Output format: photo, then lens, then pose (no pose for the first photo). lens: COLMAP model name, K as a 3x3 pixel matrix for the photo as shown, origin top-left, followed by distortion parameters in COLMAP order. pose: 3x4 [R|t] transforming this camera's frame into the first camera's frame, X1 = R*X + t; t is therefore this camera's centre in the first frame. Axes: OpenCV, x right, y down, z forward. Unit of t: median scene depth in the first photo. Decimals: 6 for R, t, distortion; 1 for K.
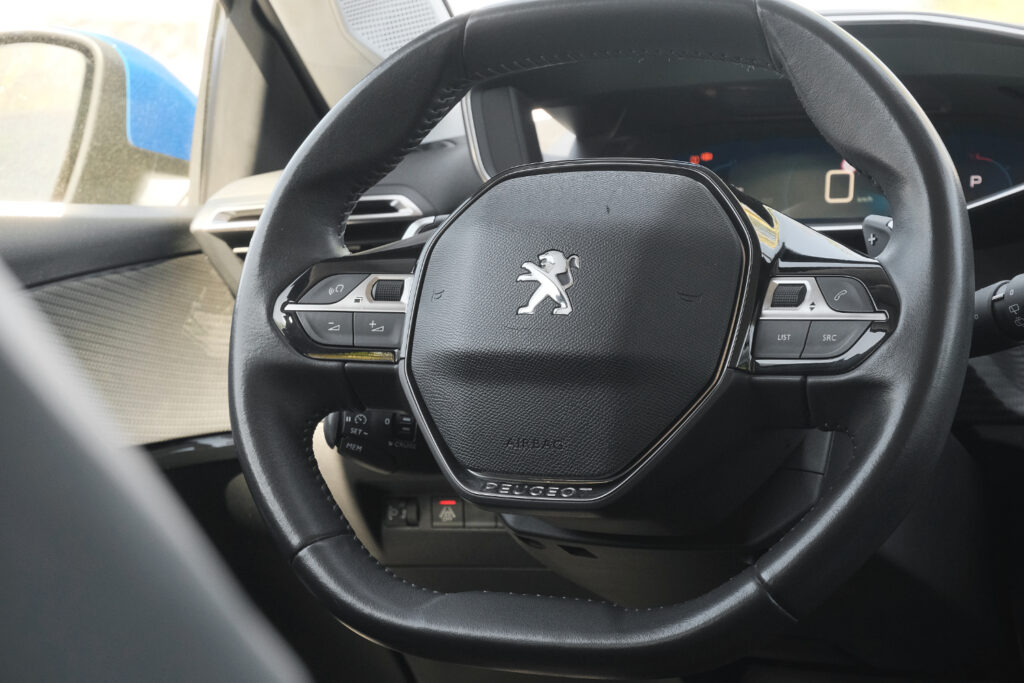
lens RADIAL K [[2019.9, 0, 516.2], [0, 2019.9, 336.6], [0, 0, 1]] dist [-0.100568, 0.000000]
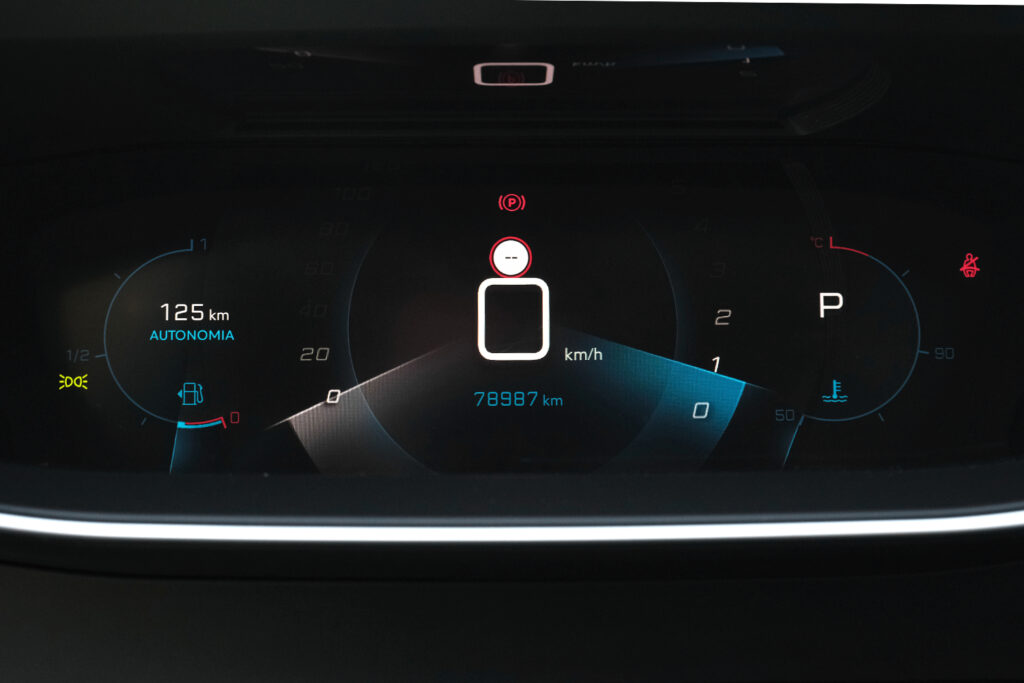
lens RADIAL K [[1571.1, 0, 511.7], [0, 1571.1, 341.3], [0, 0, 1]] dist [-0.027213, 0.000000]
pose [[0.889604, -0.029664, 0.455769, 0.034409], [0.012780, 0.999115, 0.040082, -0.116385], [-0.456554, -0.029832, 0.889195, 1.037408]]
